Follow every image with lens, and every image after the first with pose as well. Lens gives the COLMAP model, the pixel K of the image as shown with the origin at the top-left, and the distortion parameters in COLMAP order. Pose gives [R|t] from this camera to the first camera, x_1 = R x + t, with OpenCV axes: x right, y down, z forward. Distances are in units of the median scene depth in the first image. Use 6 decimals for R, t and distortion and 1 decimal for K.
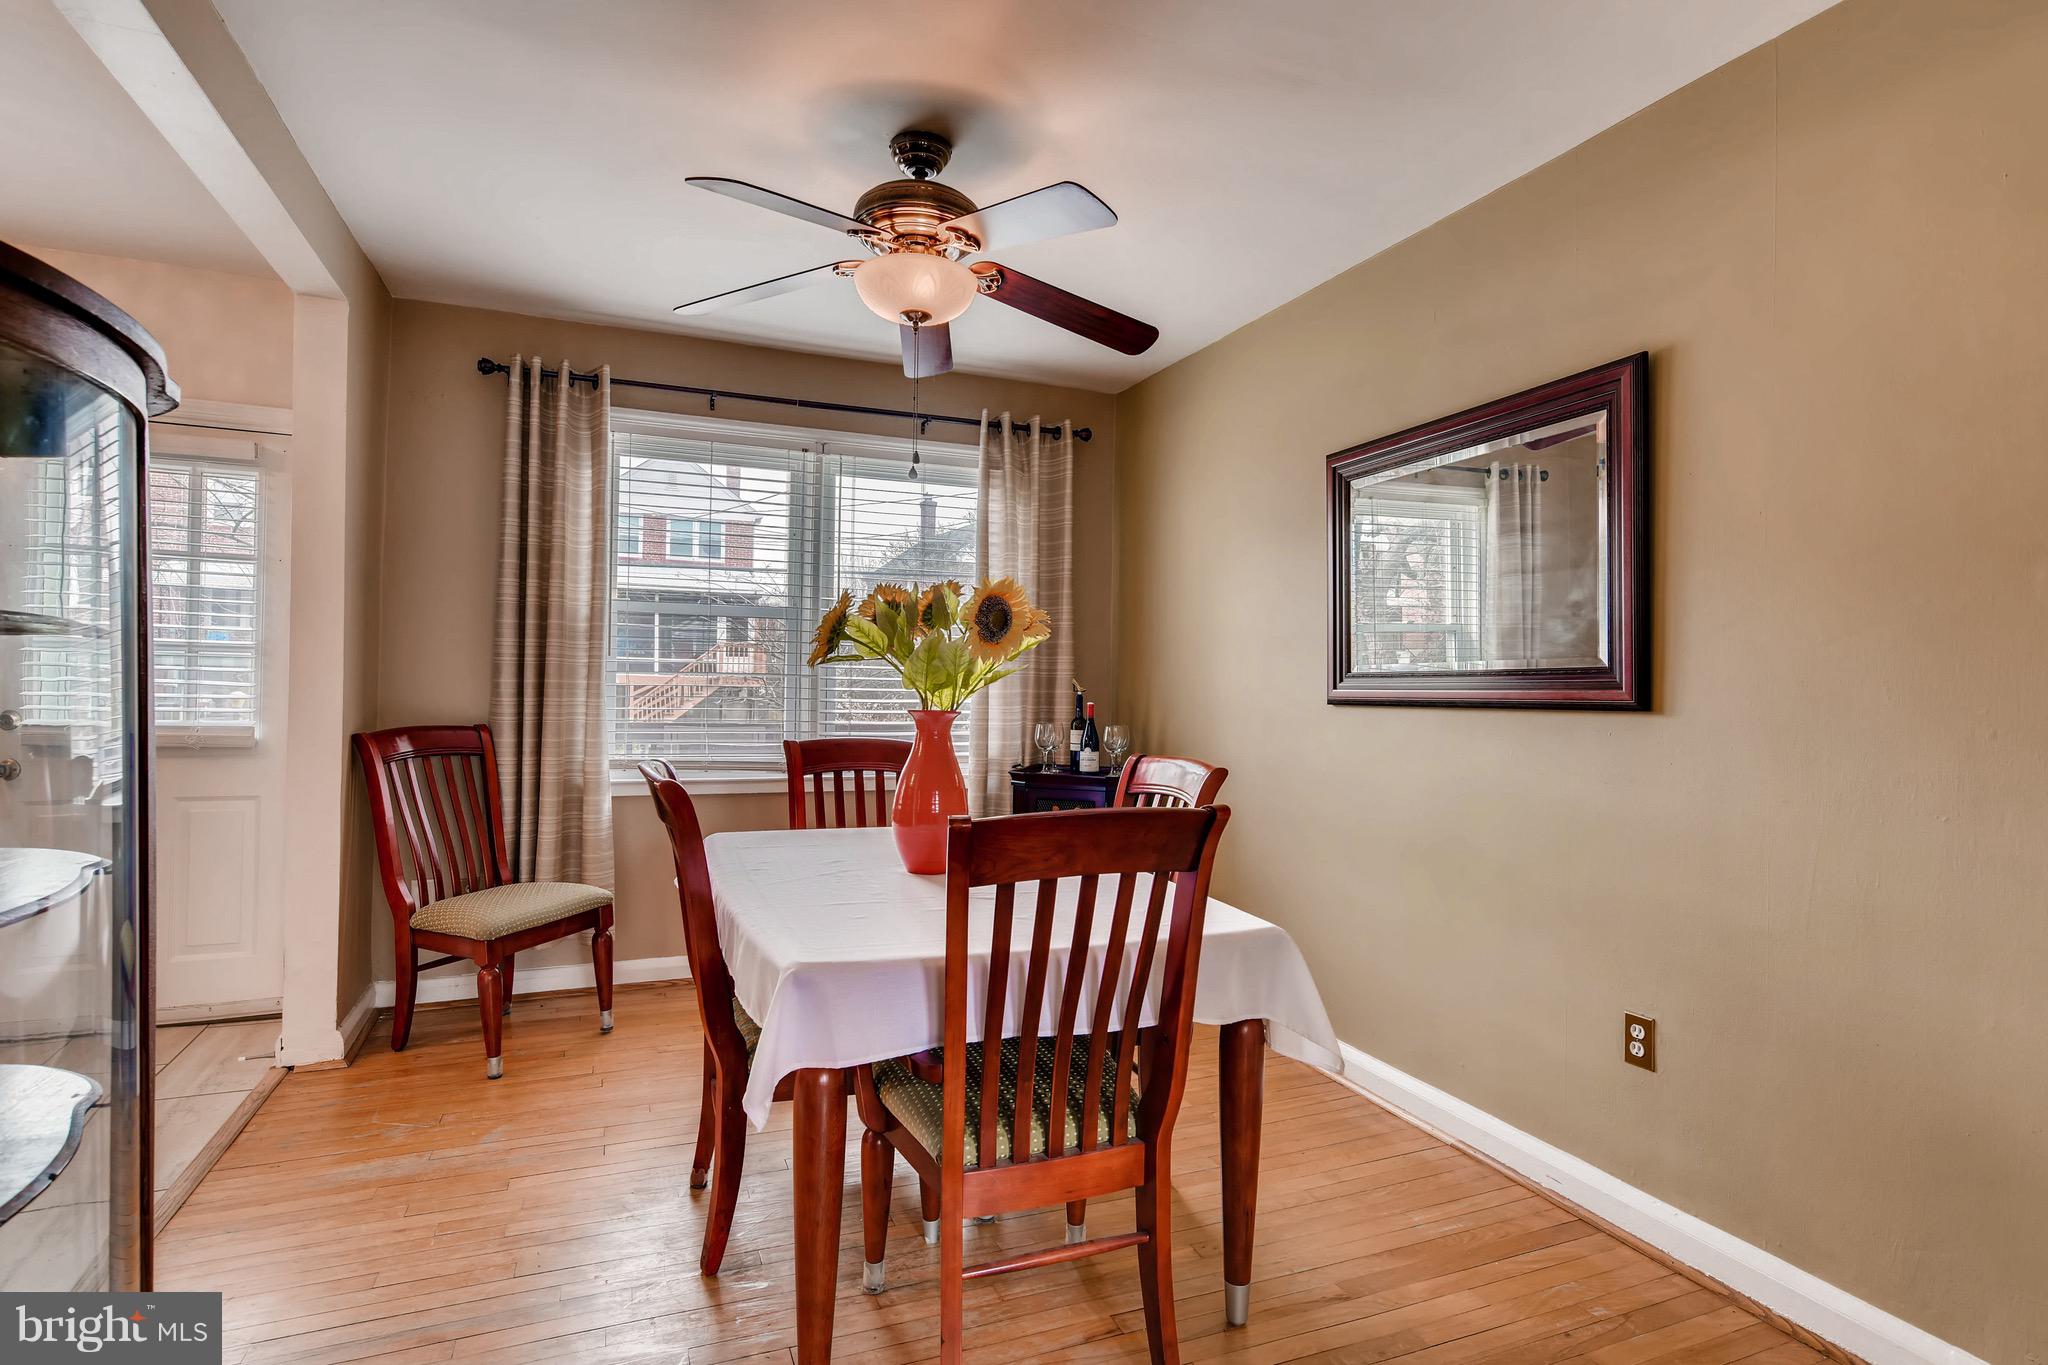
lens RADIAL K [[1028.9, 0, 1023.2], [0, 1028.9, 691.0], [0, 0, 1]] dist [-0.009411, 0.006788]
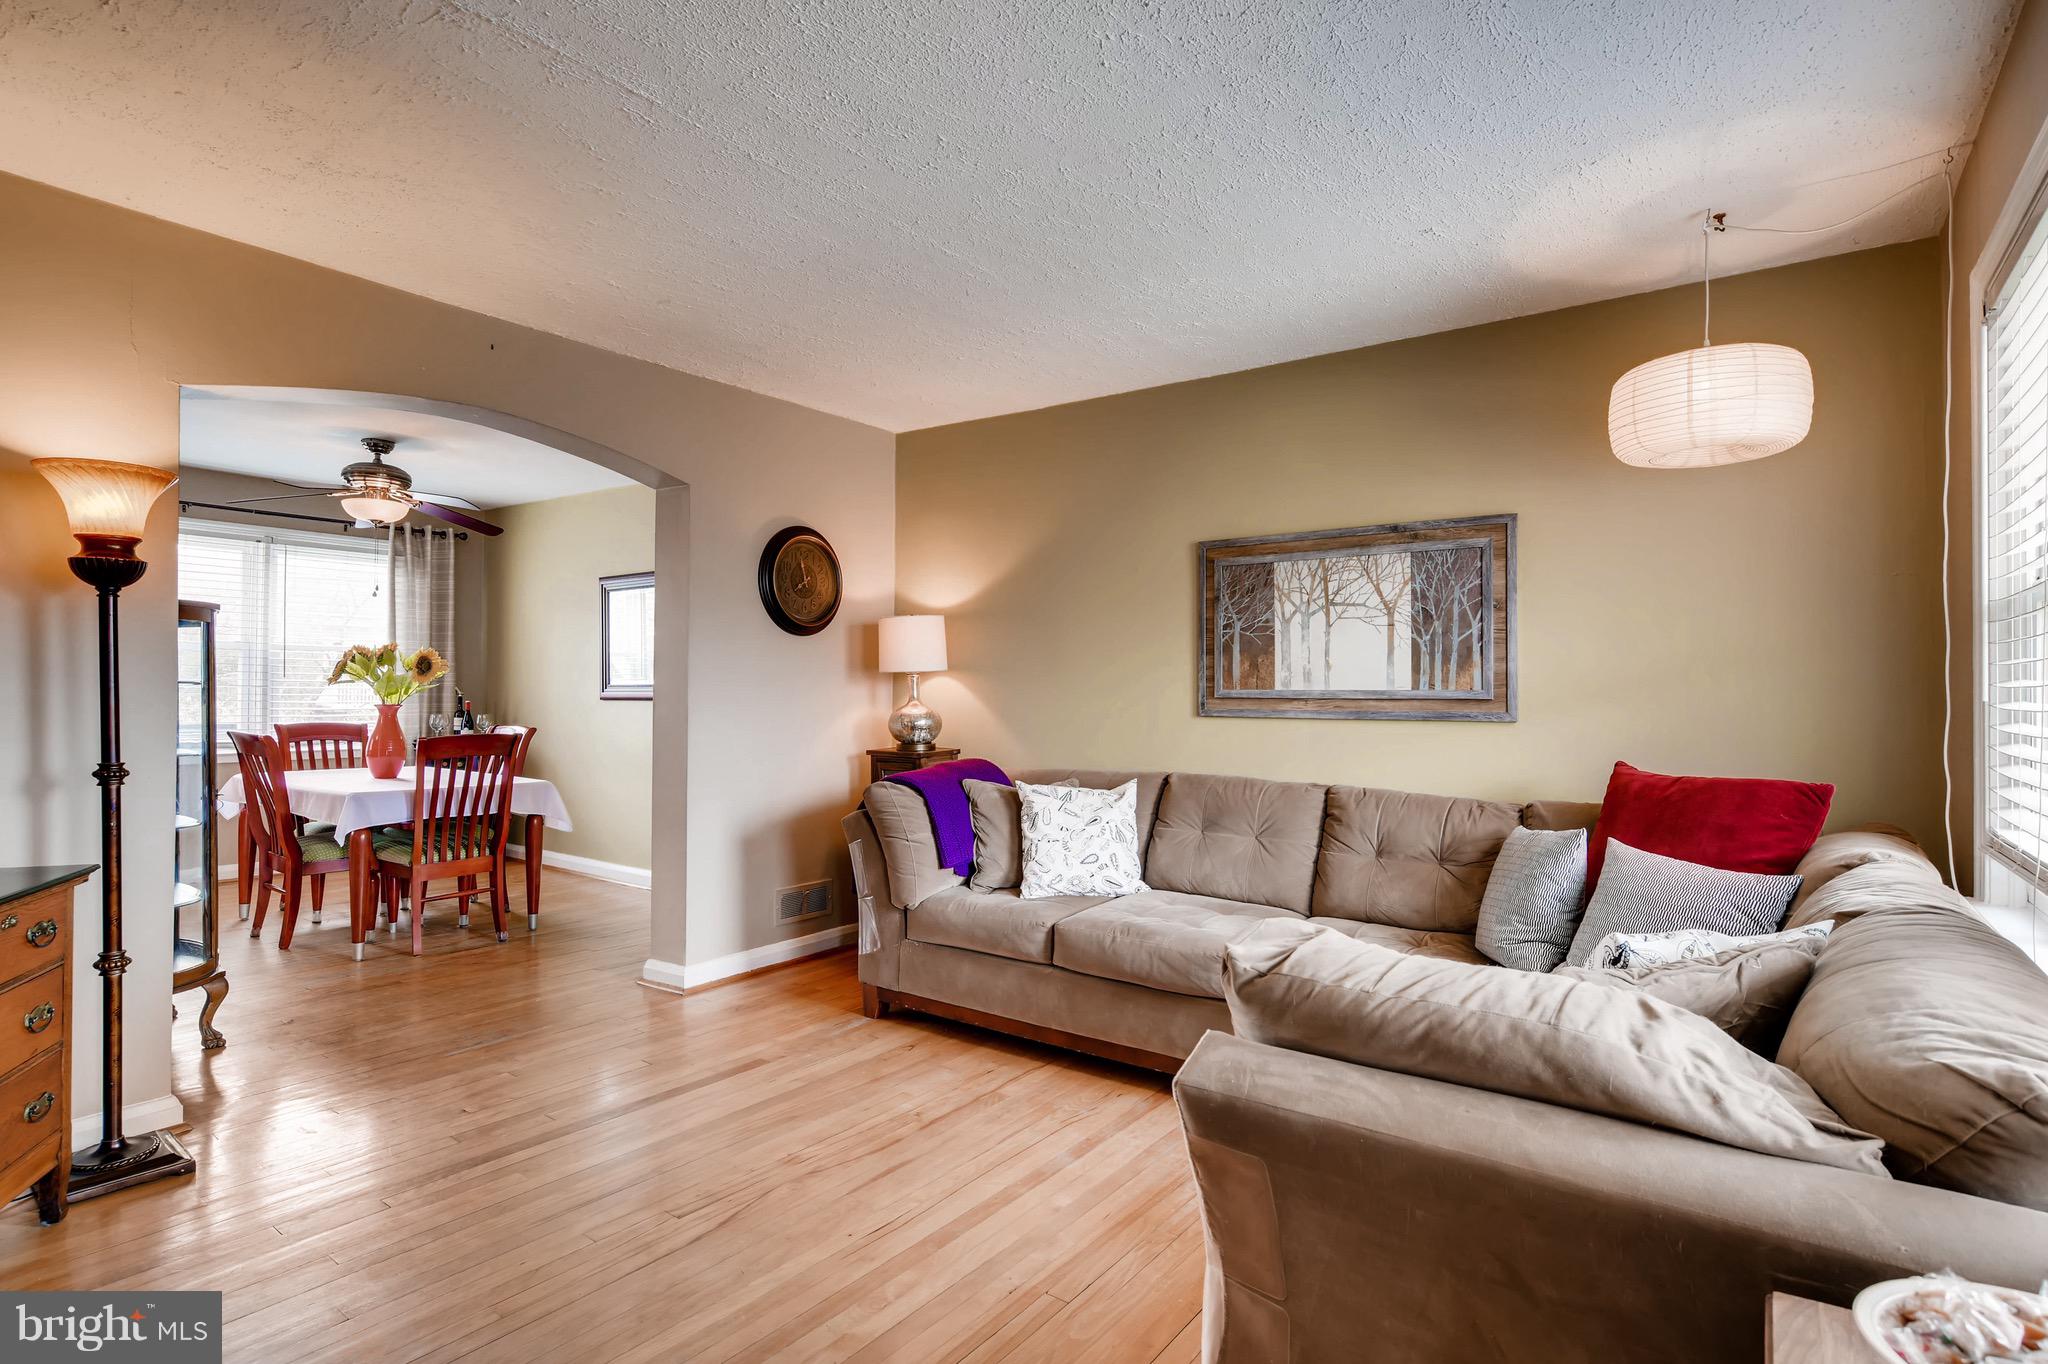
lens RADIAL K [[1028.9, 0, 1027.4], [0, 1028.9, 696.9], [0, 0, 1]] dist [-0.009411, 0.006788]
pose [[0.843335, -0.007565, 0.537335, -0.086593], [0.002853, 0.999950, 0.009601, -0.011590], [-0.537380, -0.006564, 0.843314, -1.208825]]
